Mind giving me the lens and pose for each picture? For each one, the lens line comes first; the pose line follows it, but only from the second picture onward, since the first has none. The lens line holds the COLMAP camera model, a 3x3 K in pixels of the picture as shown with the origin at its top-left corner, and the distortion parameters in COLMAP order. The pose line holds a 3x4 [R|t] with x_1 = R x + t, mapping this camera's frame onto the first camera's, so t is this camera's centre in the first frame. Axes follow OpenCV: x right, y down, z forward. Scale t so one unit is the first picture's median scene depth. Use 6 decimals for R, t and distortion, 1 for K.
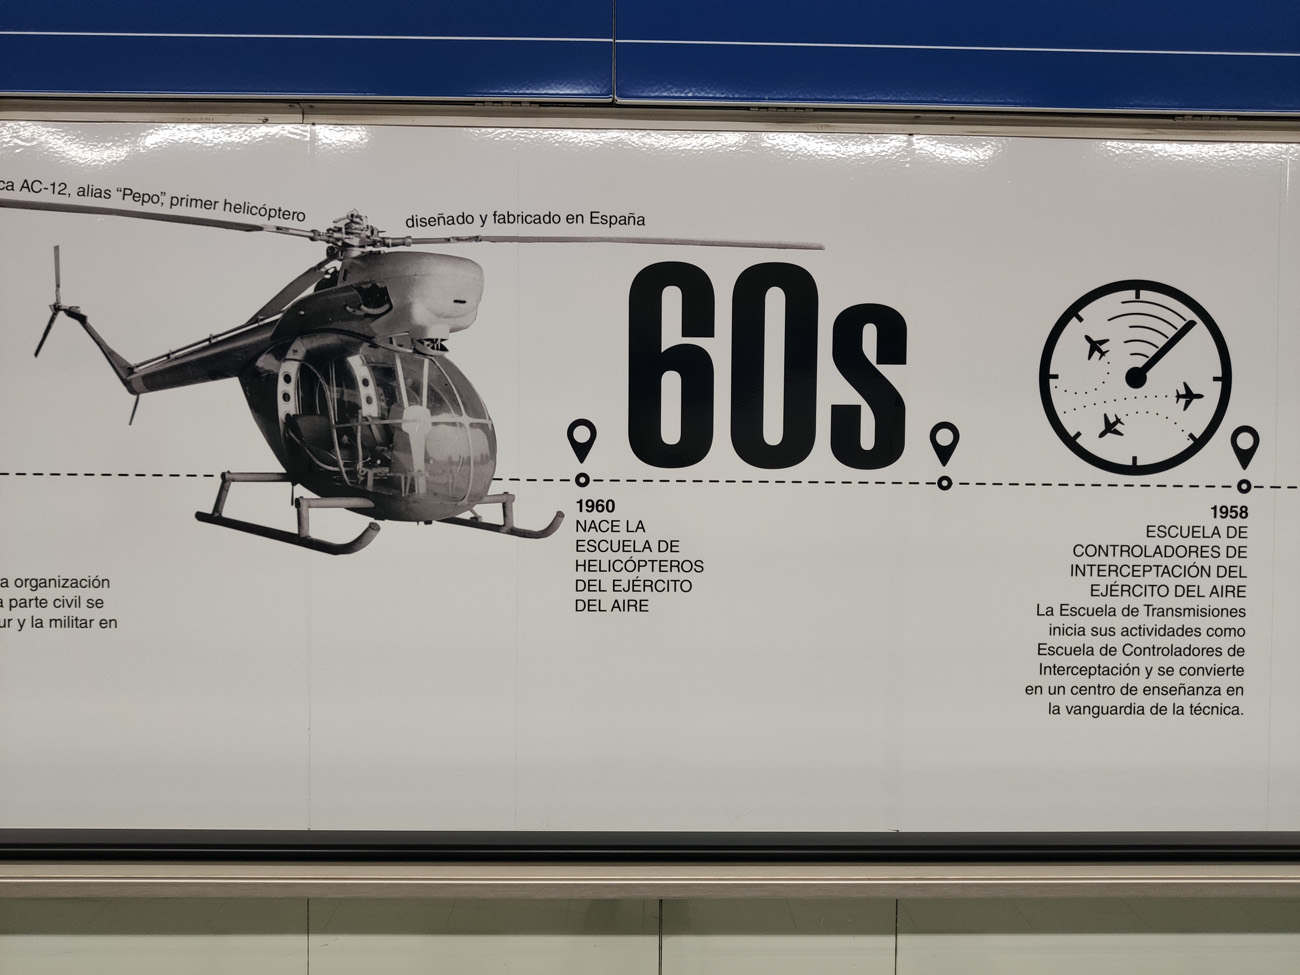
lens RADIAL K [[984.8, 0, 616.7], [0, 984.8, 487.9], [0, 0, 1]] dist [0.127601, -0.203147]
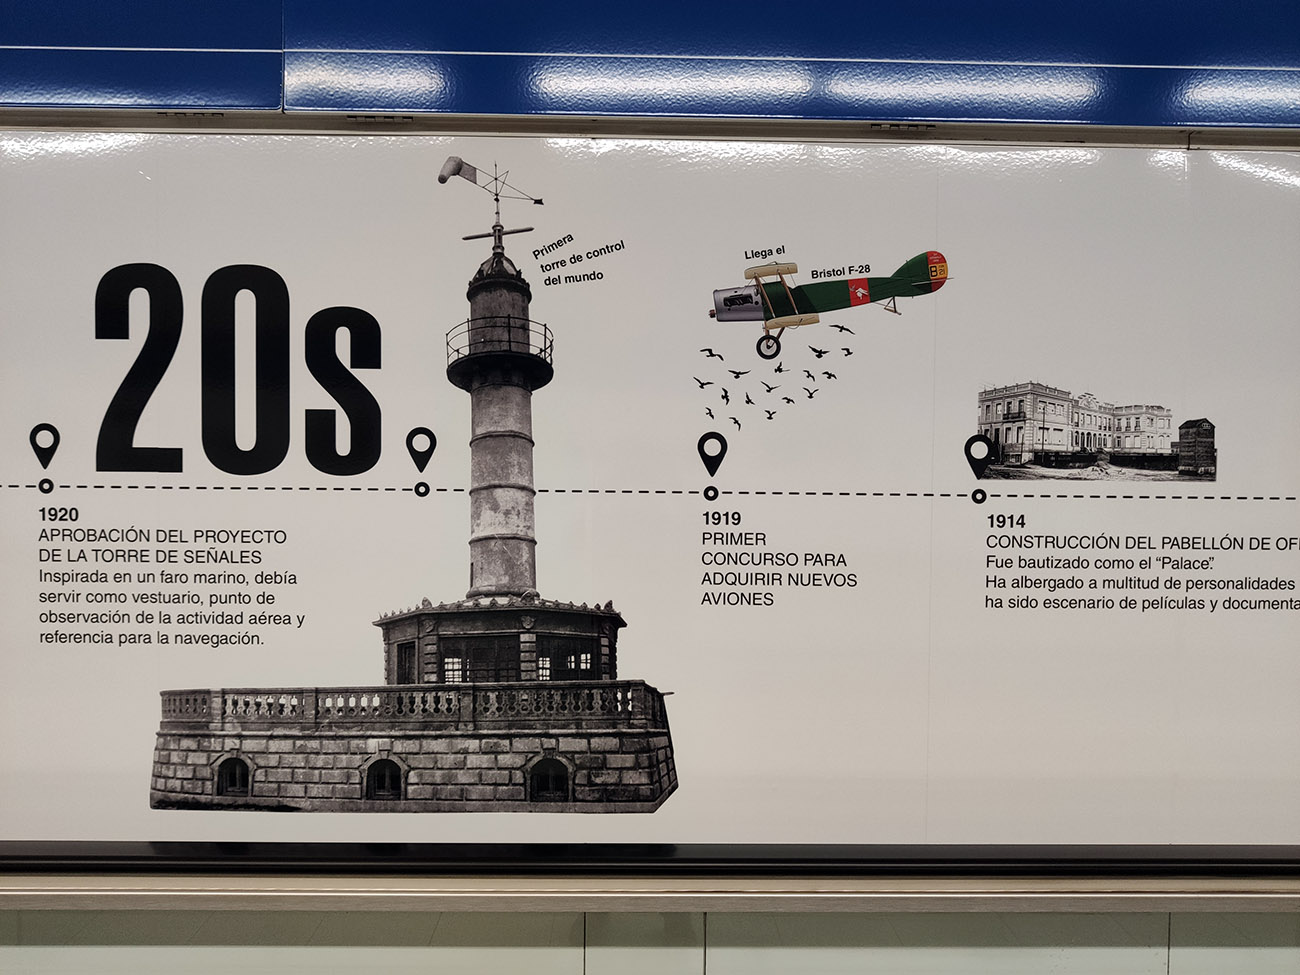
lens RADIAL K [[997.0, 0, 650.0], [0, 997.0, 487.5], [0, 0, 1]] dist [0.006766, -0.000827]
pose [[0.999999, -0.000528, 0.001384, 0.554846], [0.000544, 0.999934, -0.011498, 0.004524], [-0.001378, 0.011499, 0.999933, 0.017065]]
